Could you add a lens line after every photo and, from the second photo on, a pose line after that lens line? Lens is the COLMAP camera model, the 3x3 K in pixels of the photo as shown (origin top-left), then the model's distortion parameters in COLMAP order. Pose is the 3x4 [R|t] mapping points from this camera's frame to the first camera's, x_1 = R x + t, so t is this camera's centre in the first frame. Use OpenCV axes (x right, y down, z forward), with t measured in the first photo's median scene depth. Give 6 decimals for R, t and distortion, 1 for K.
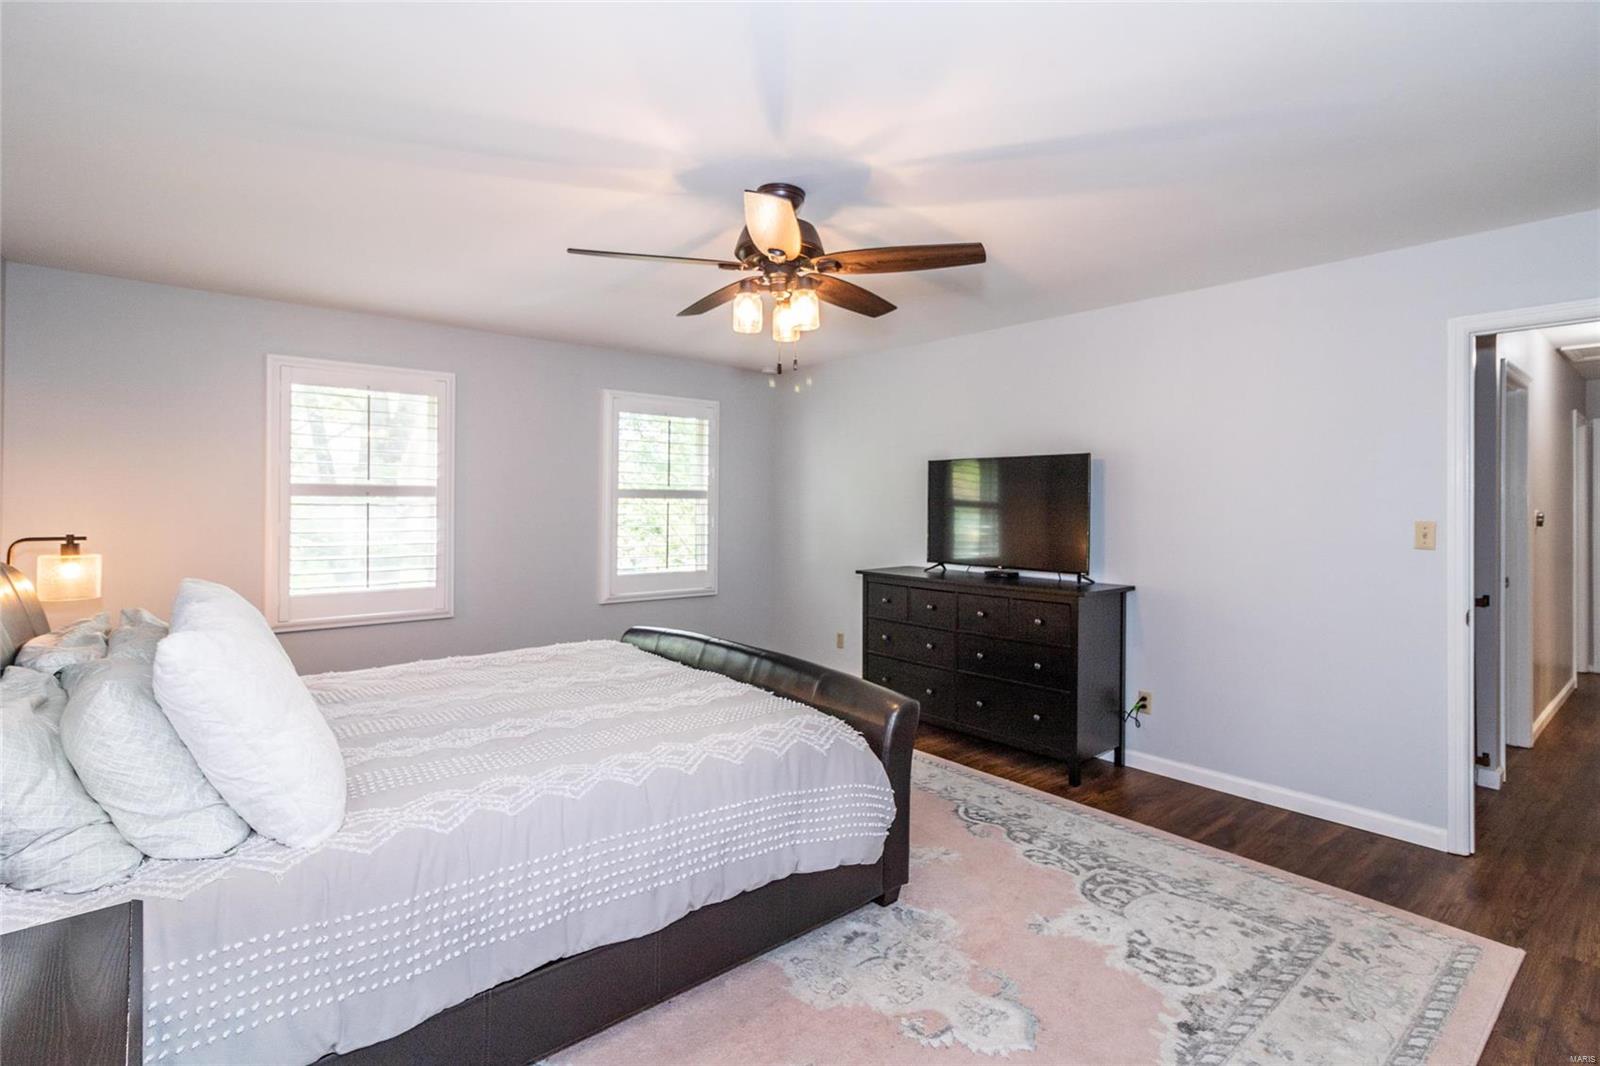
lens RADIAL K [[767.5, 0, 801.3], [0, 767.5, 518.2], [0, 0, 1]] dist [0.001908, 0.001259]
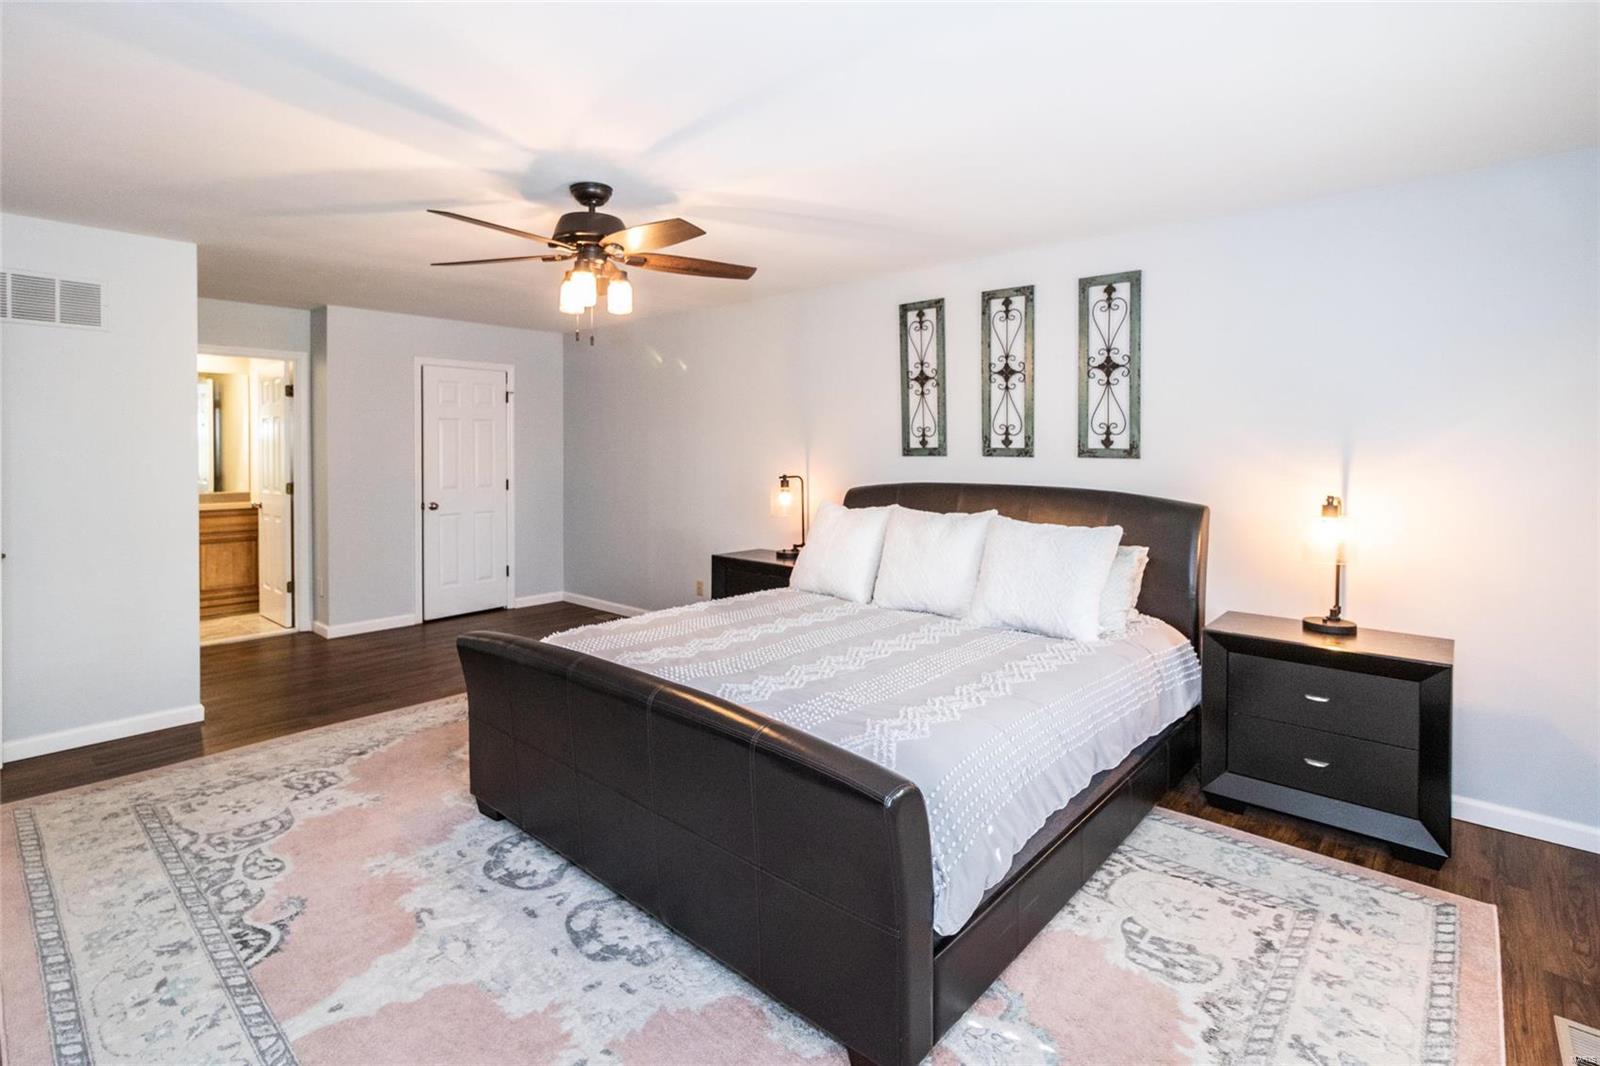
lens RADIAL K [[767.5, 0, 789.8], [0, 767.5, 452.3], [0, 0, 1]] dist [0.001908, 0.001259]
pose [[-0.988195, -0.010435, -0.152843, -0.128798], [-0.012082, 0.999879, 0.009847, -0.037489], [0.152721, 0.011577, -0.988201, 1.941258]]
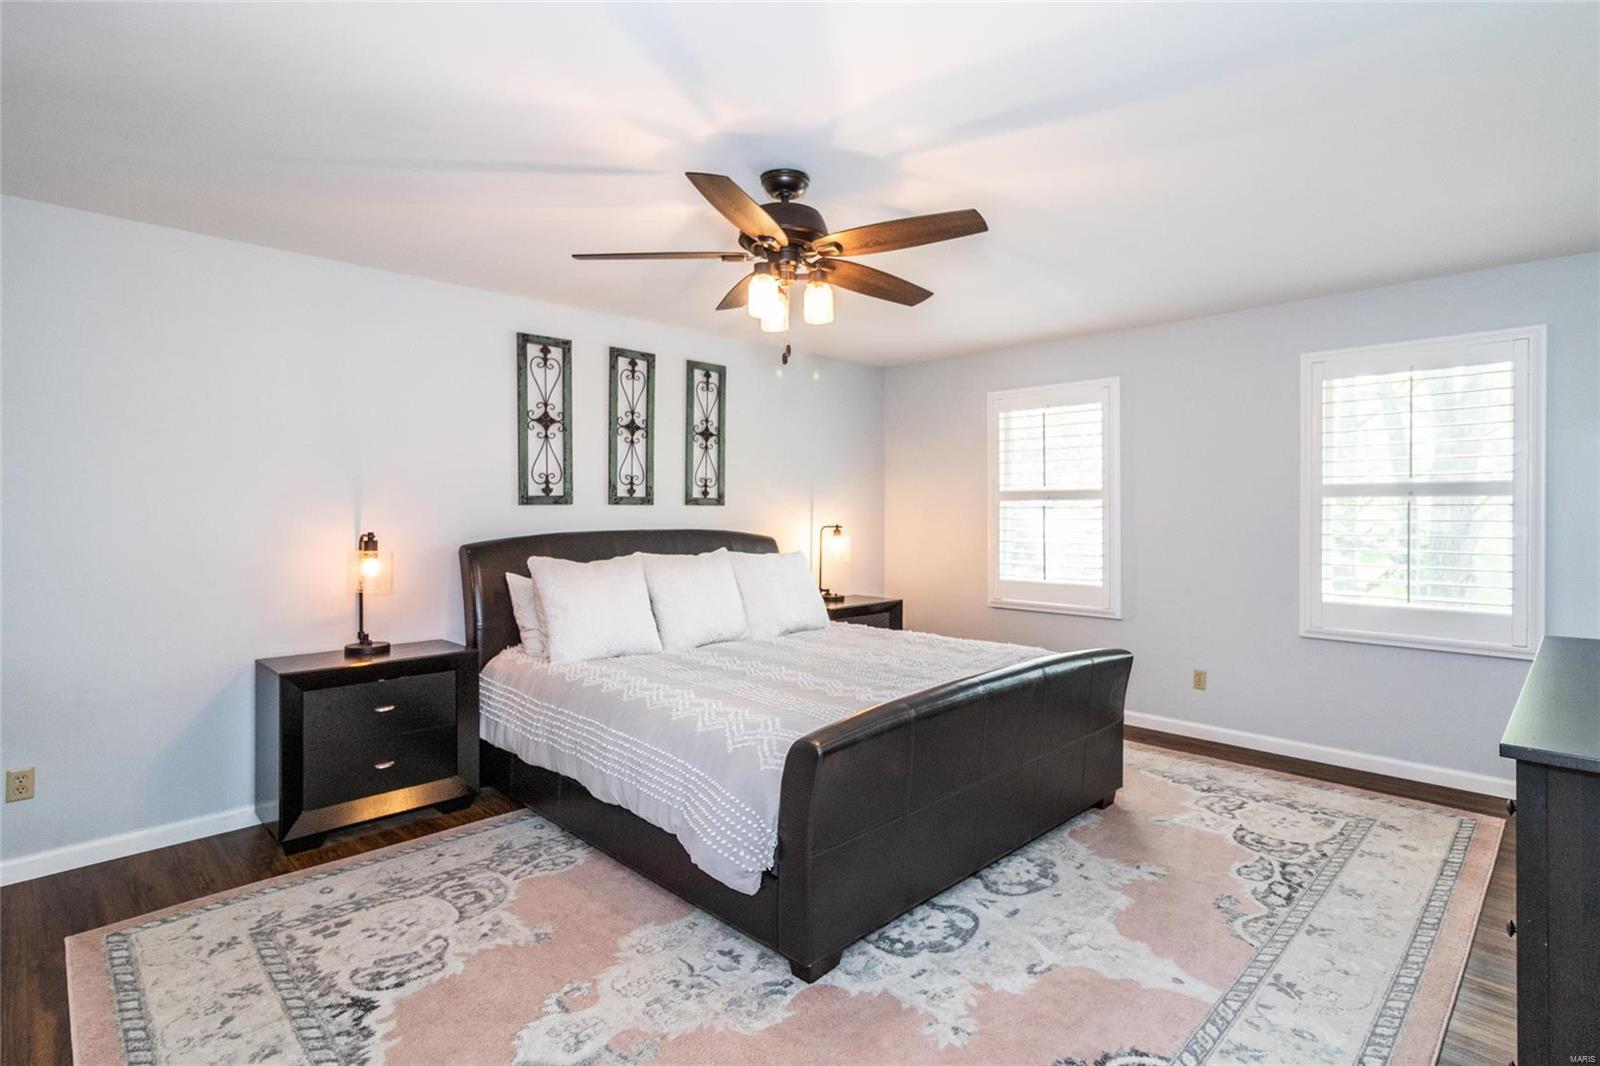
lens RADIAL K [[767.5, 0, 809.7], [0, 767.5, 531.1], [0, 0, 1]] dist [0.001908, 0.001259]
pose [[0.088555, 0.030480, -0.995605, 0.840979], [-0.013060, 0.999481, 0.029437, -0.016730], [0.995986, 0.010396, 0.088907, 0.826704]]
